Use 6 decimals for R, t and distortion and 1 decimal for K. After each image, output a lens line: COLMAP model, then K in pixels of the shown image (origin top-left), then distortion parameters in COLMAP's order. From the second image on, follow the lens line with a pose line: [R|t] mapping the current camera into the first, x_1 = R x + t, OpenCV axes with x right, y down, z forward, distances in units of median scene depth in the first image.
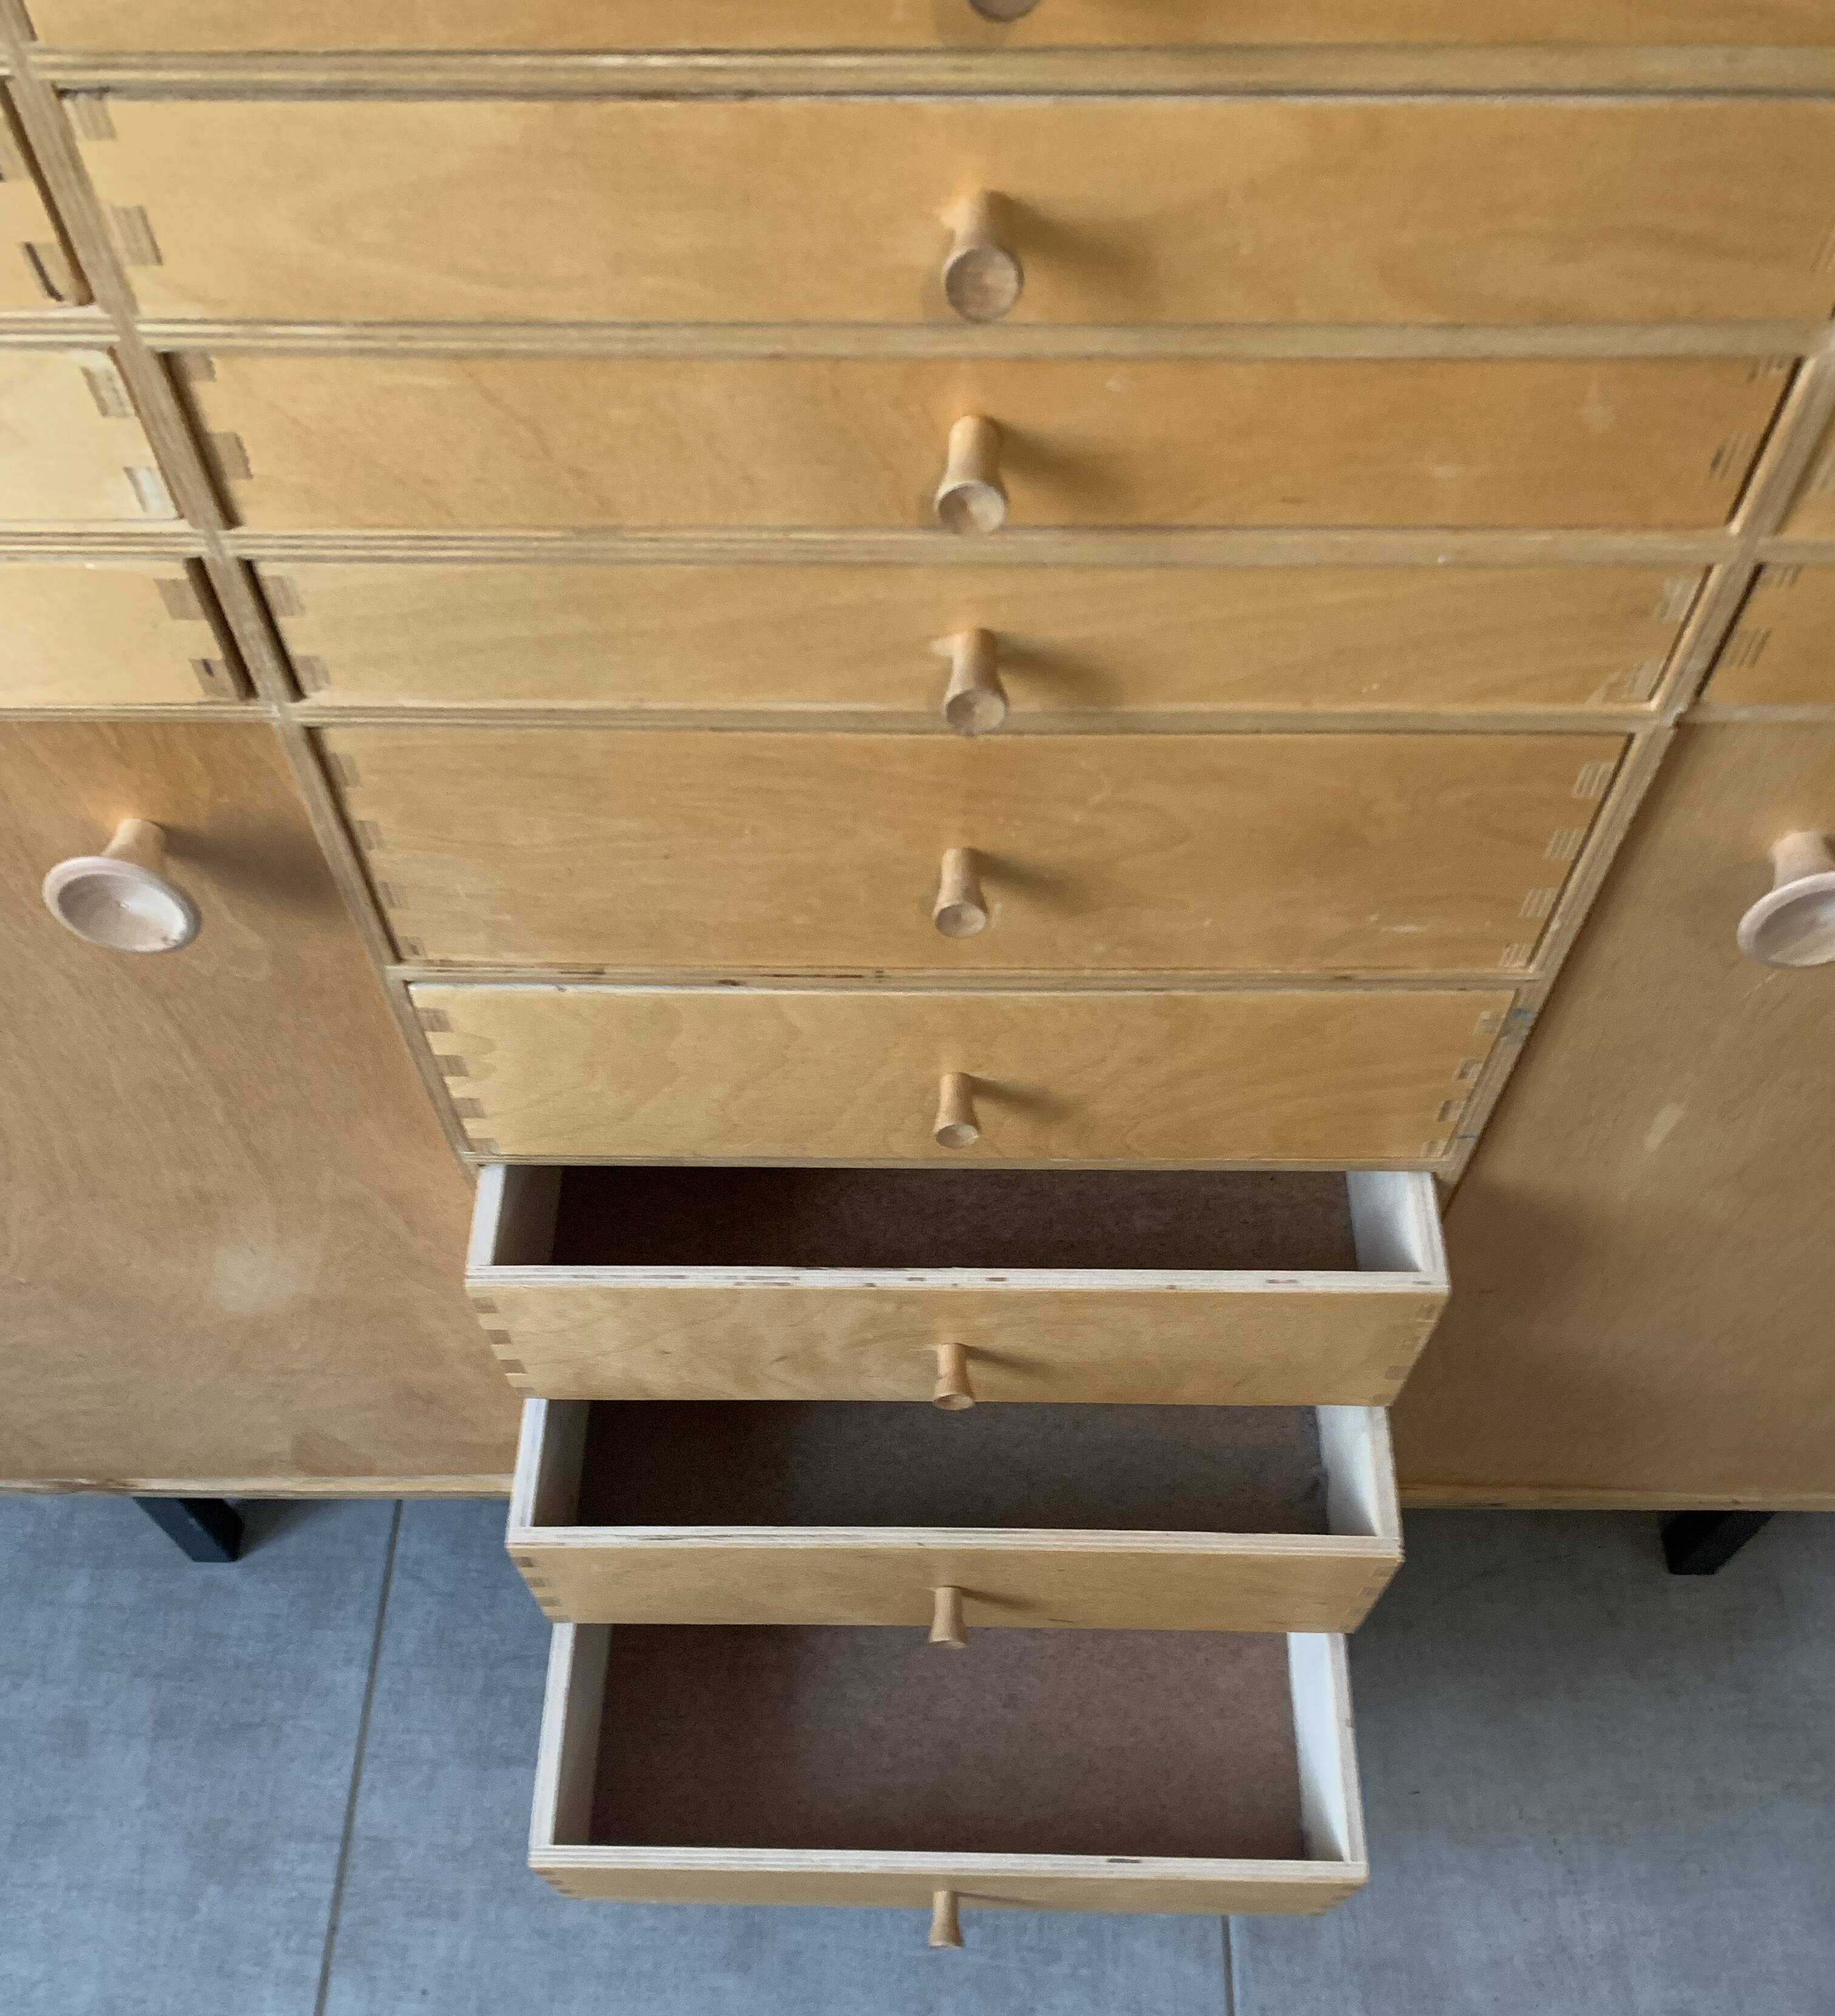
lens RADIAL K [[1866.8, 0, 906.9], [0, 1866.8, 1202.5], [0, 0, 1]] dist [0.000375, 0.000000]
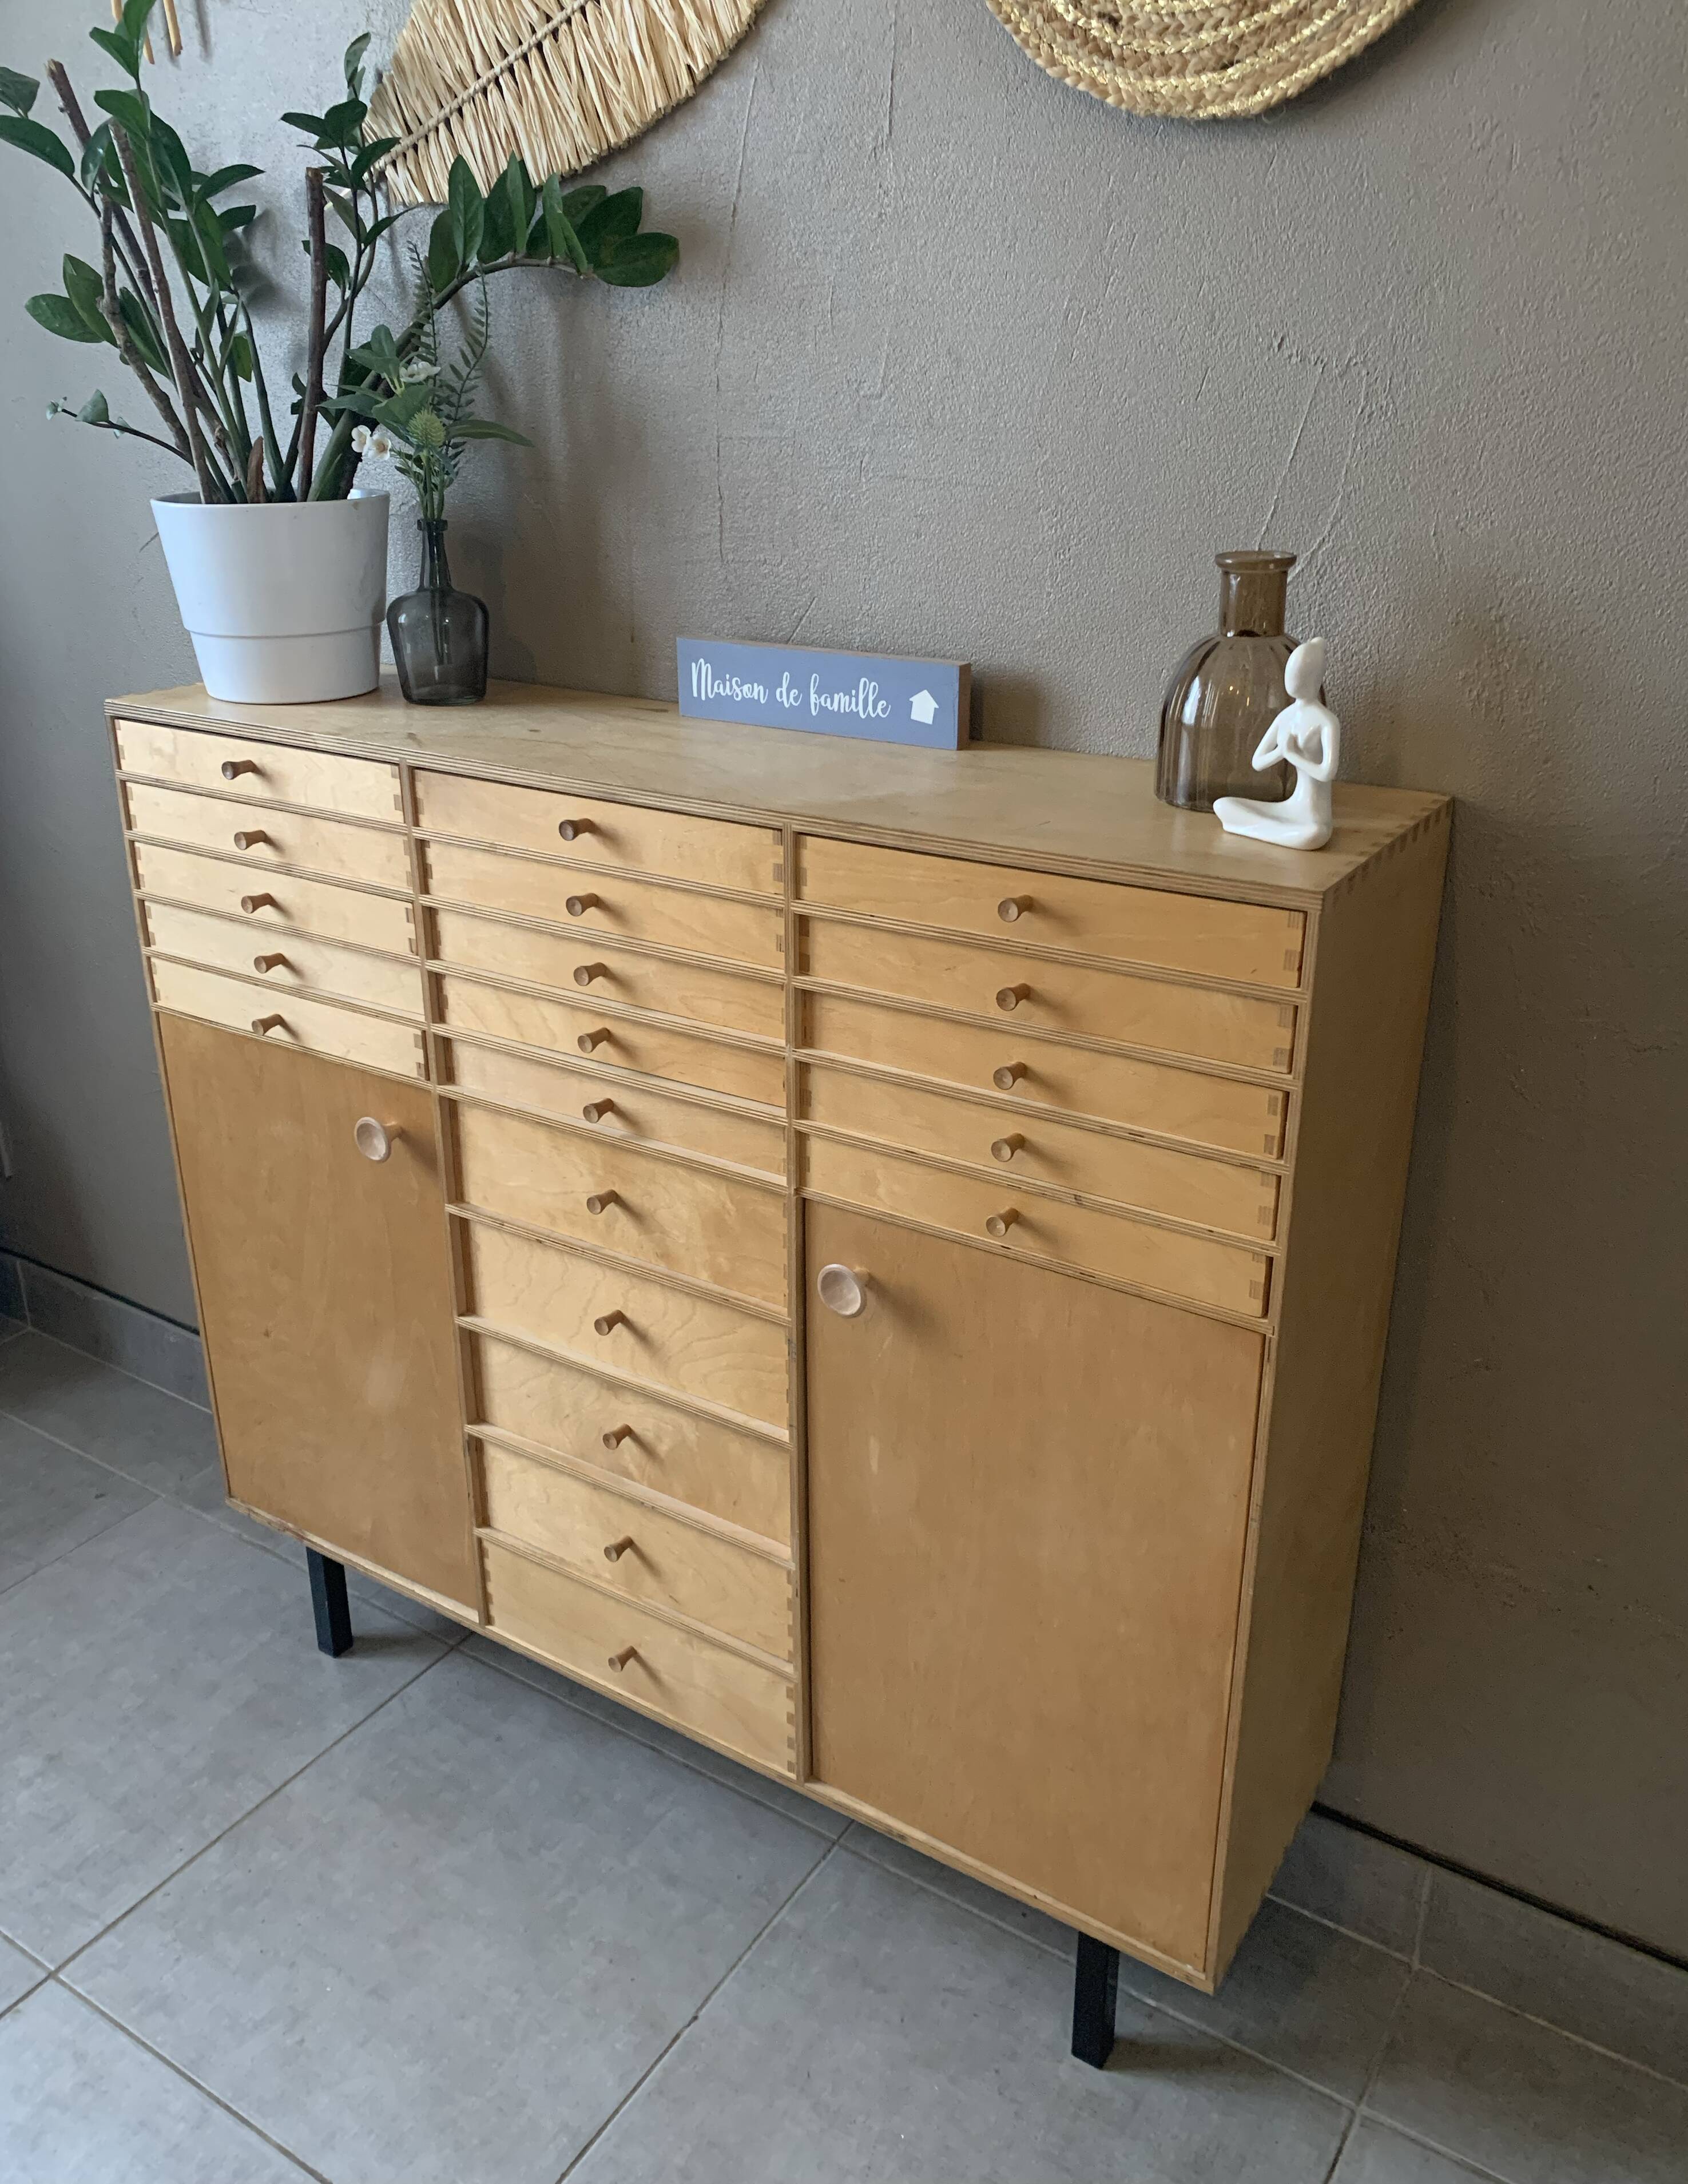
lens RADIAL K [[1765.0, 0, 814.1], [0, 1765.0, 1053.0], [0, 0, 1]] dist [0.019196, -0.019945]
pose [[0.841818, 0.202794, -0.500217, 0.830785], [-0.467109, 0.738080, -0.486874, 0.417565], [0.270465, 0.643515, 0.716056, -0.498446]]
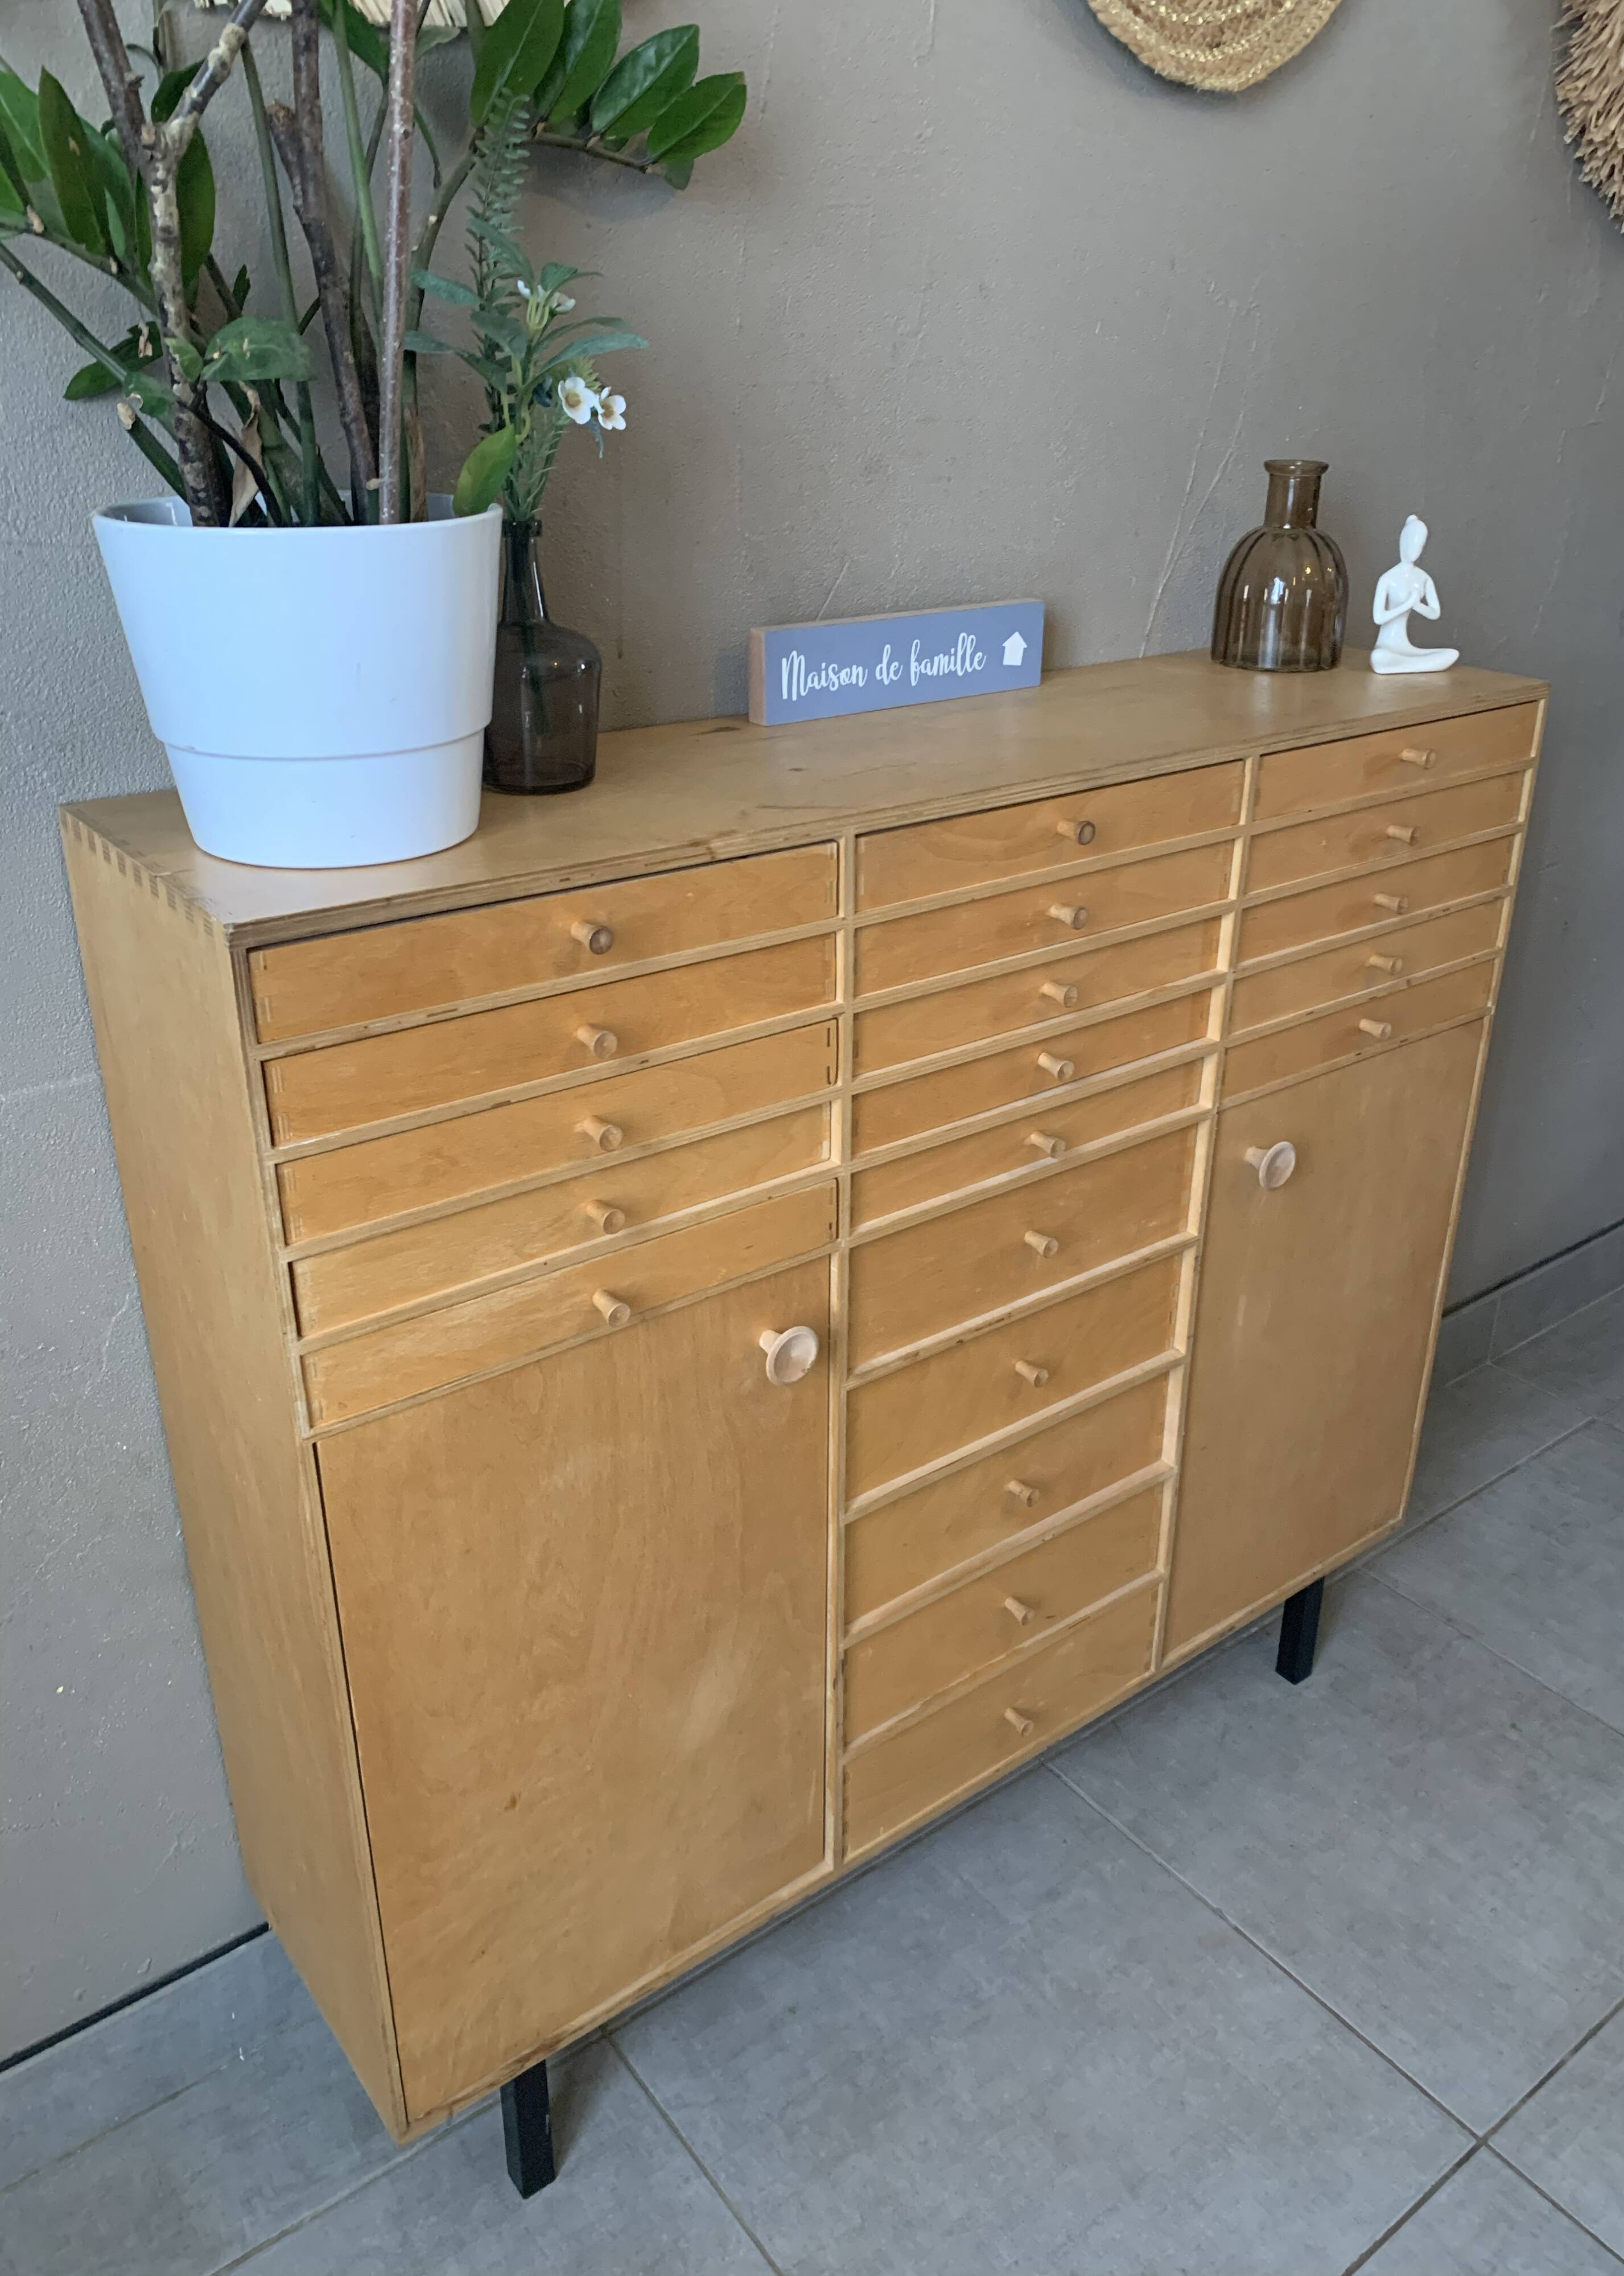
lens RADIAL K [[1758.9, 0, 862.1], [0, 1758.9, 1123.1], [0, 0, 1]] dist [0.017125, -0.011866]
pose [[0.776374, -0.243799, 0.581211, -0.794898], [0.533048, 0.746043, -0.399098, 0.274652], [-0.336308, 0.619663, 0.709165, -0.374278]]
